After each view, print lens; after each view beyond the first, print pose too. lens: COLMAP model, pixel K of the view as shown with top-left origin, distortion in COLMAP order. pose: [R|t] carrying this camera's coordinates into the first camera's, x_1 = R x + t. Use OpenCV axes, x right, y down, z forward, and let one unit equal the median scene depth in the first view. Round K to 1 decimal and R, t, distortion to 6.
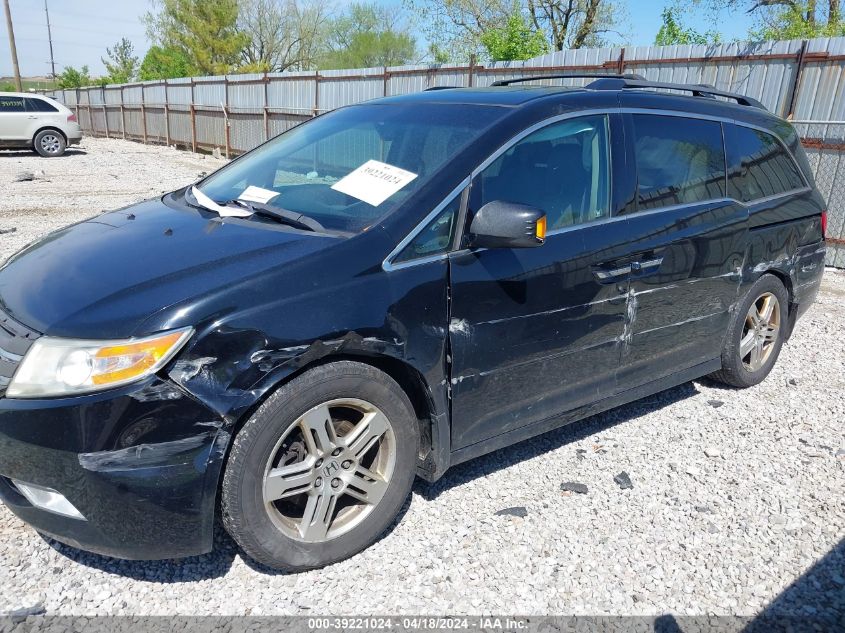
lens RADIAL K [[666.6, 0, 422.5], [0, 666.6, 316.5], [0, 0, 1]] dist [0.004285, 0.003713]
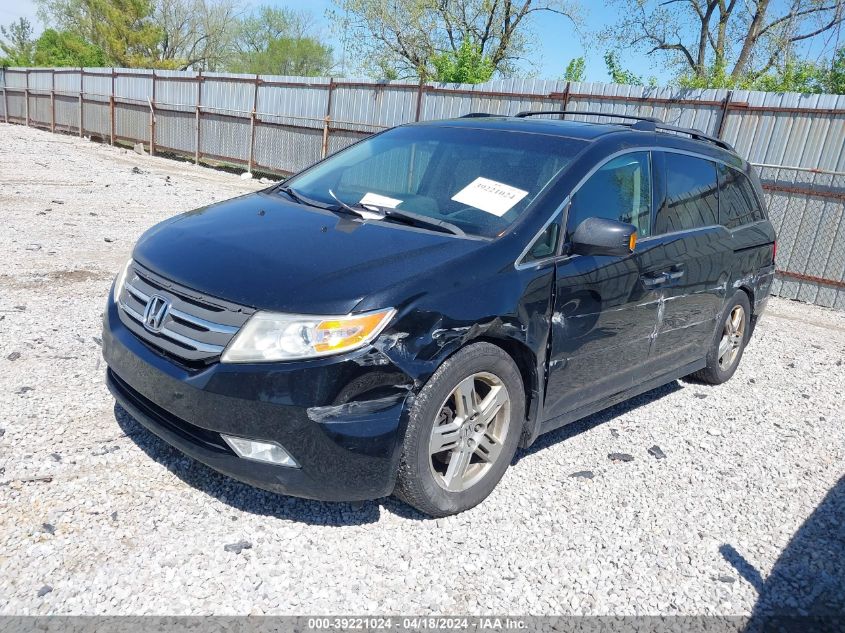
lens RADIAL K [[666.6, 0, 422.5], [0, 666.6, 316.5], [0, 0, 1]] dist [0.004285, 0.003713]
pose [[0.987960, 0.034366, 0.150844, -0.300303], [-0.031899, 0.999315, -0.018742, 0.033931], [-0.151385, 0.013705, 0.988380, -0.134933]]
